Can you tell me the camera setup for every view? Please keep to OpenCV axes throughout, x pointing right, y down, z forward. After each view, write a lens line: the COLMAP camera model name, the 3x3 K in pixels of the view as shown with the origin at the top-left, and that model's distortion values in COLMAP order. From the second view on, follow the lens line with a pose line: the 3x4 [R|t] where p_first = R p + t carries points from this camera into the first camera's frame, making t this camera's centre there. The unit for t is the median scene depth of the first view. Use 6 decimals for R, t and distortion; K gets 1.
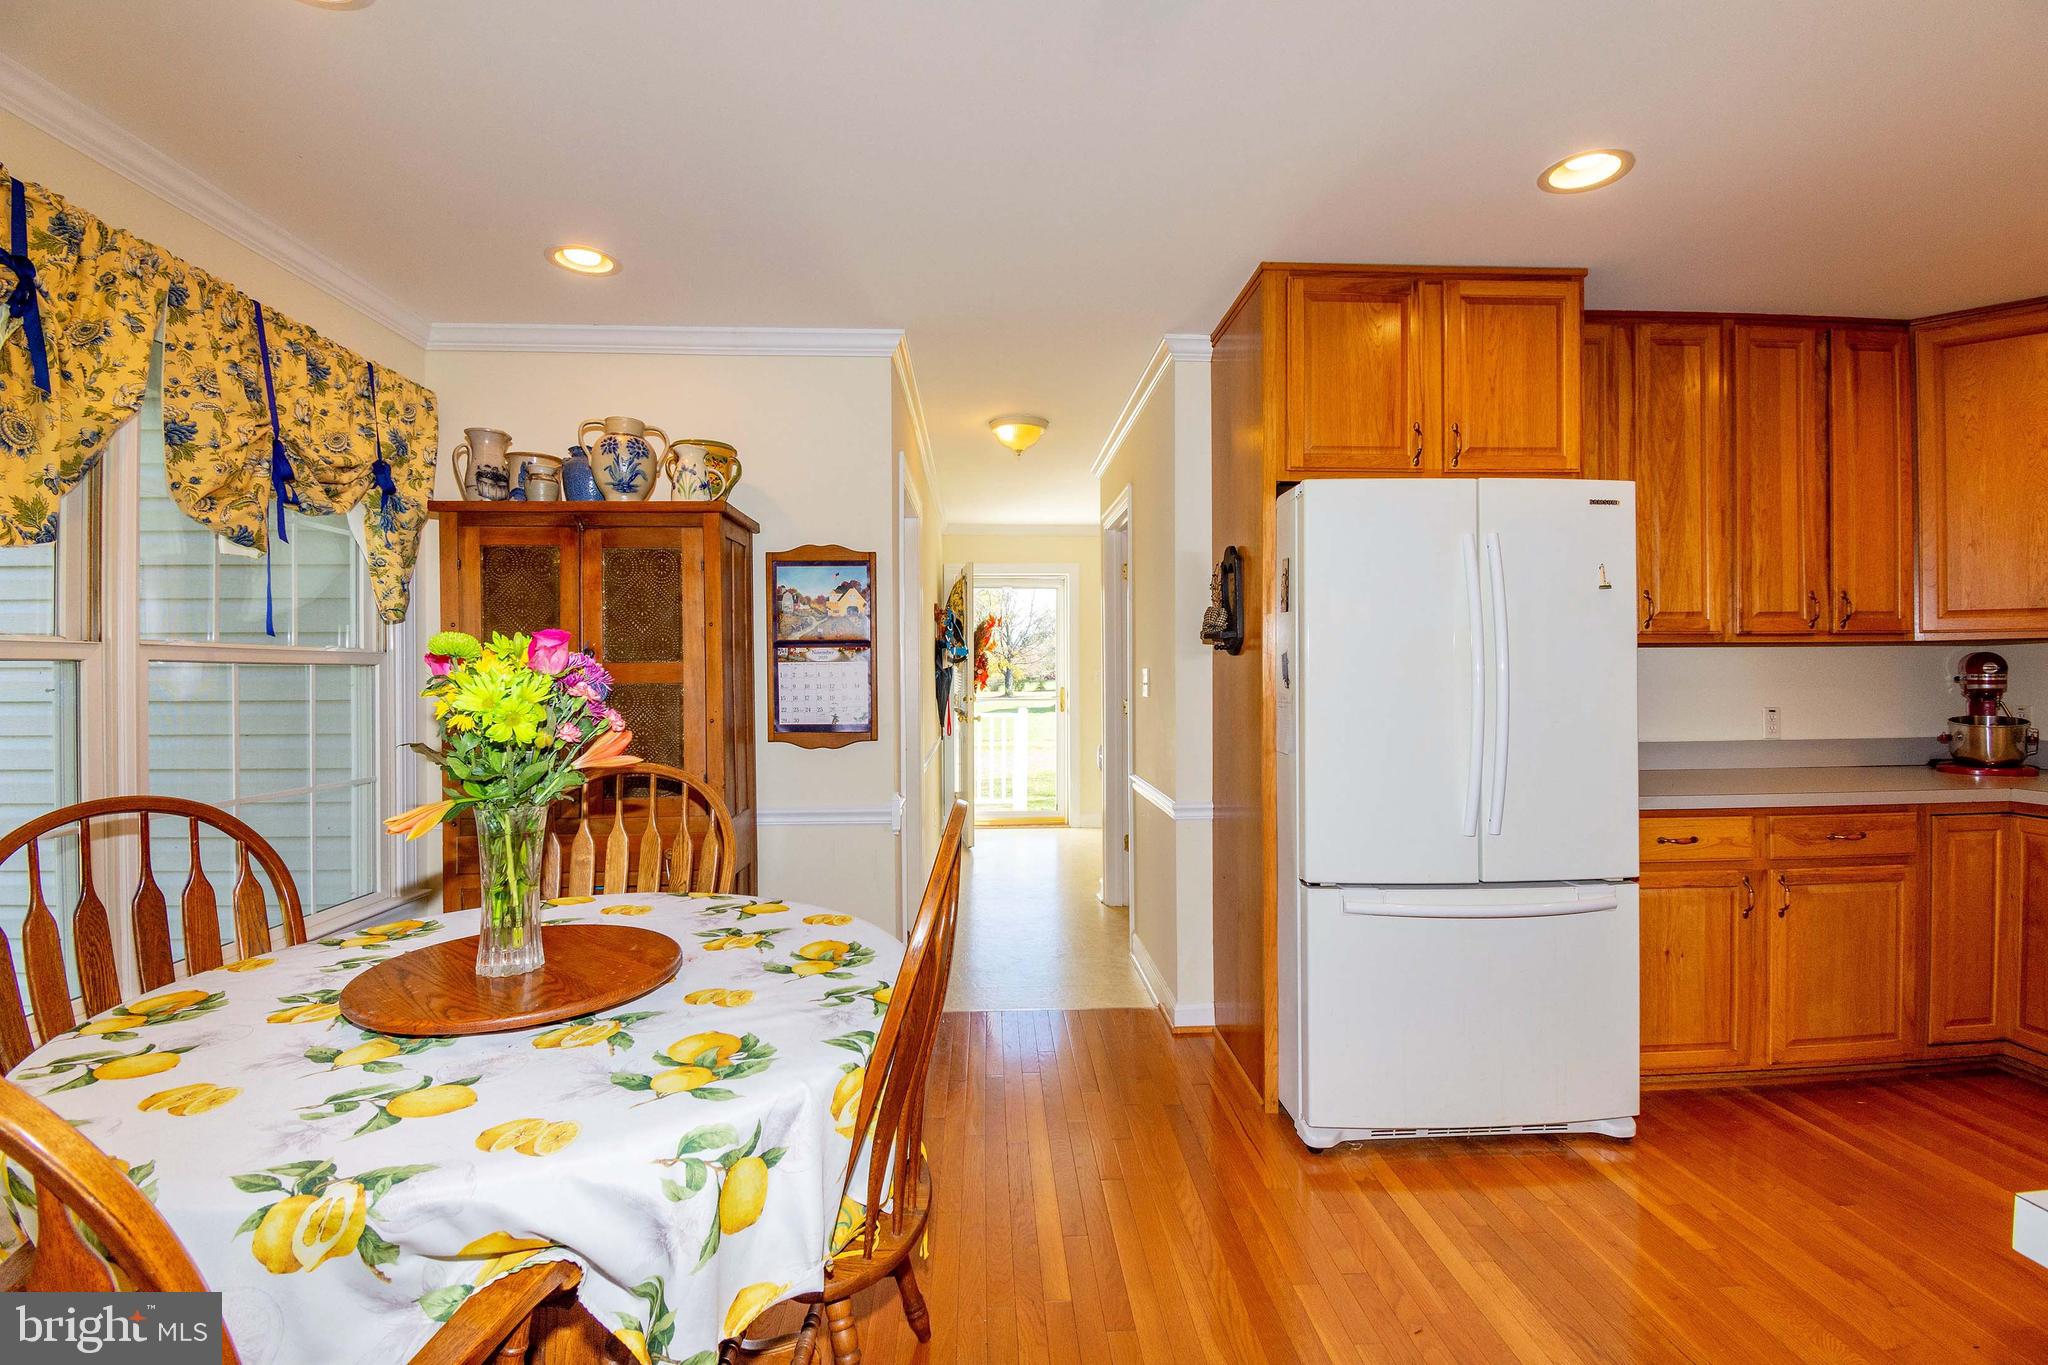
lens RADIAL K [[925.1, 0, 1029.6], [0, 925.1, 668.4], [0, 0, 1]] dist [-0.016594, -0.000358]
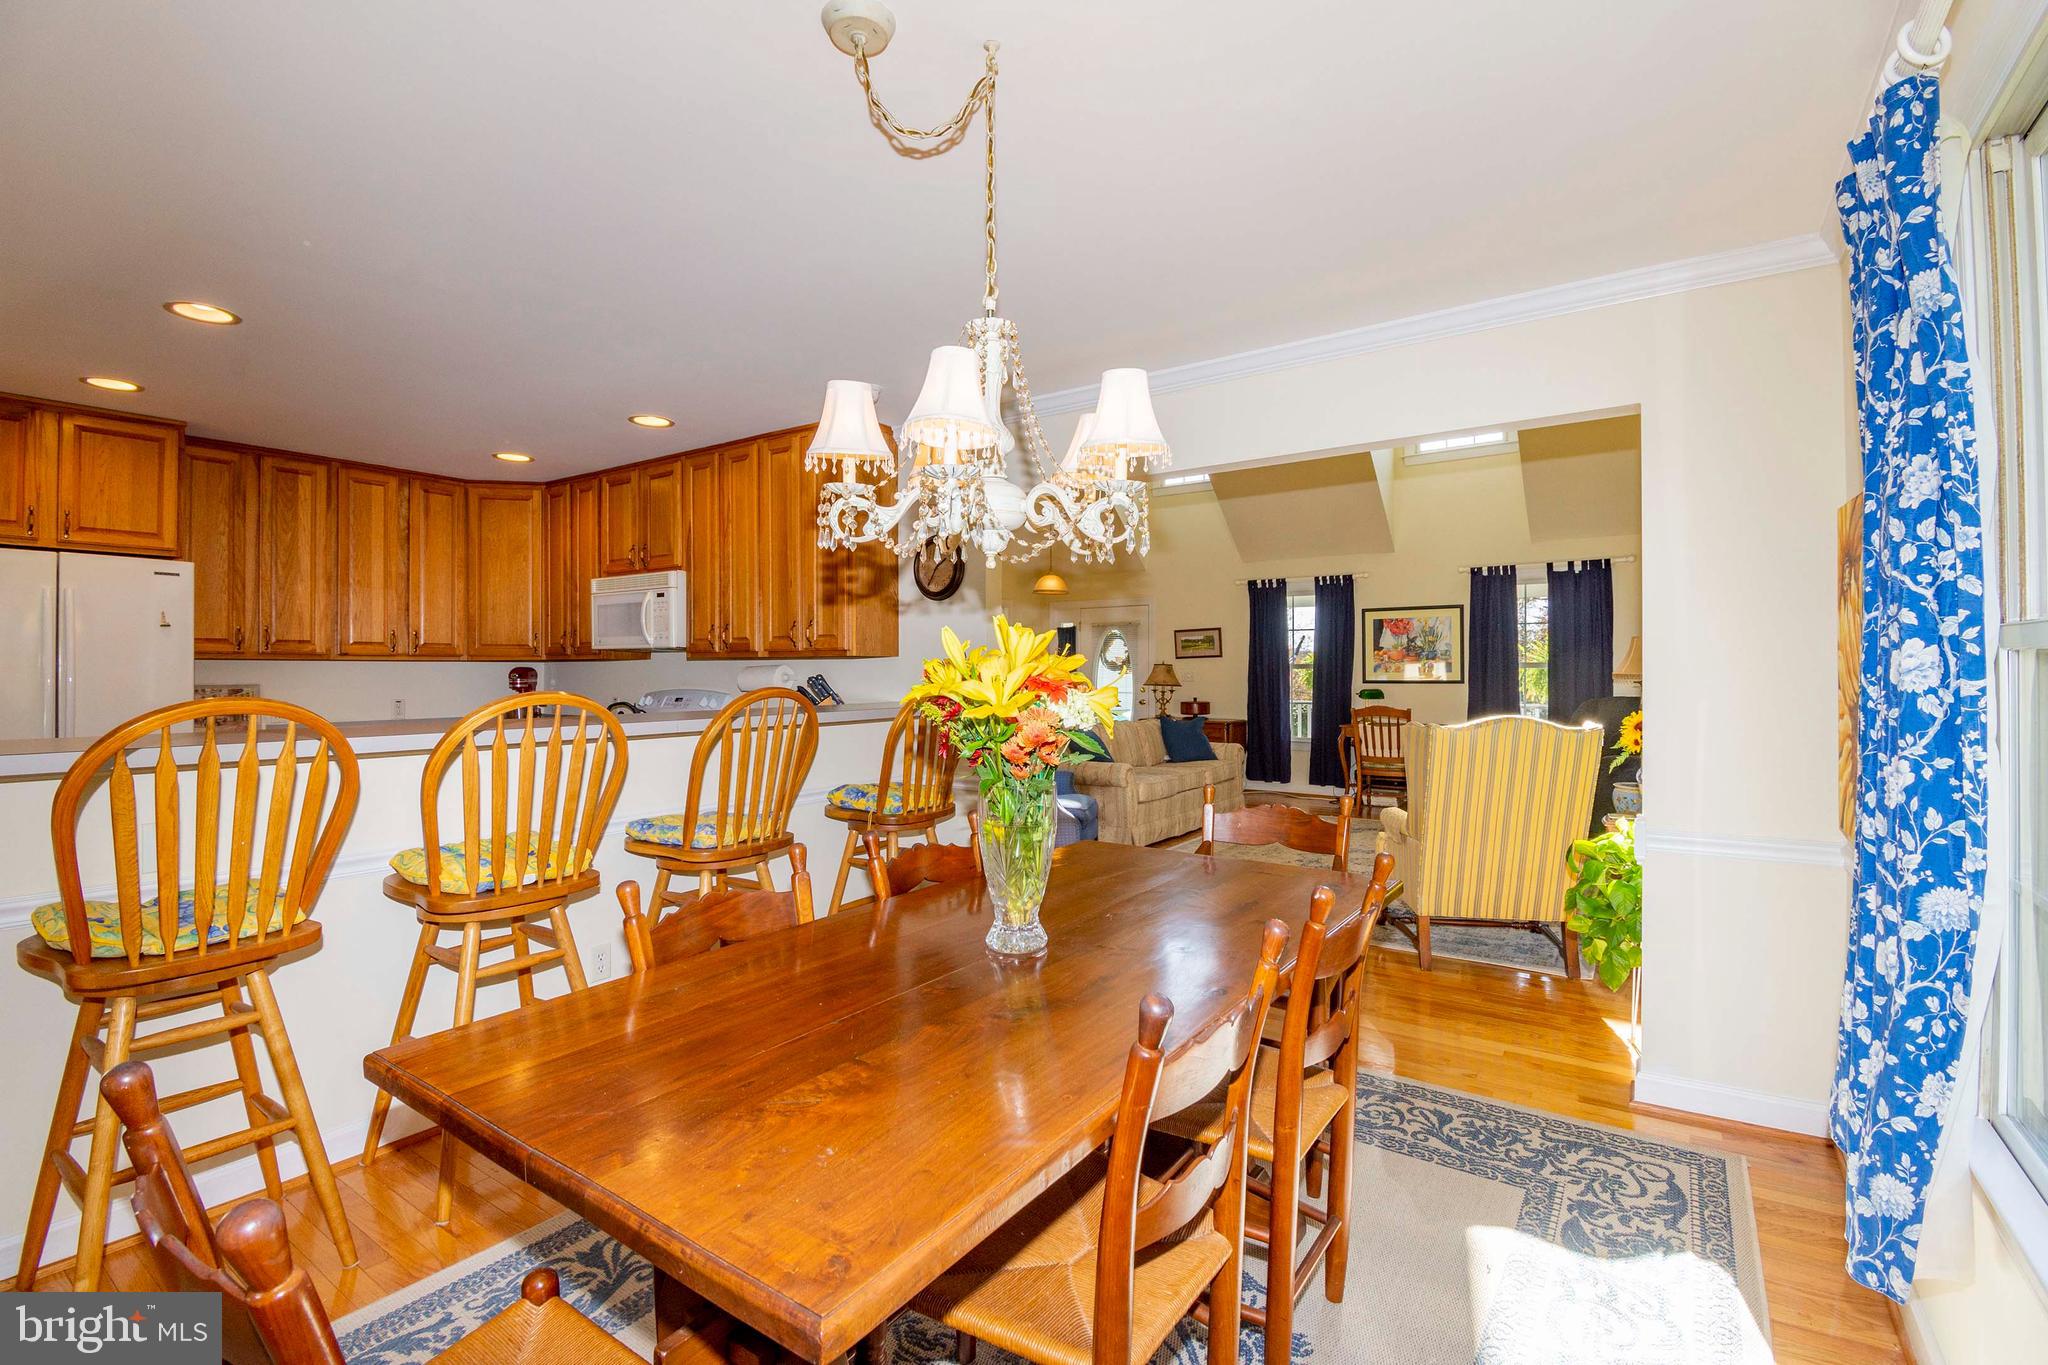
lens RADIAL K [[925.1, 0, 1029.6], [0, 925.1, 668.4], [0, 0, 1]] dist [-0.016594, -0.000358]
pose [[0.616133, 0.005877, 0.787620, 0.242399], [-0.000500, 0.999975, -0.007070, -0.001453], [-0.787642, 0.003962, 0.616120, -0.998408]]
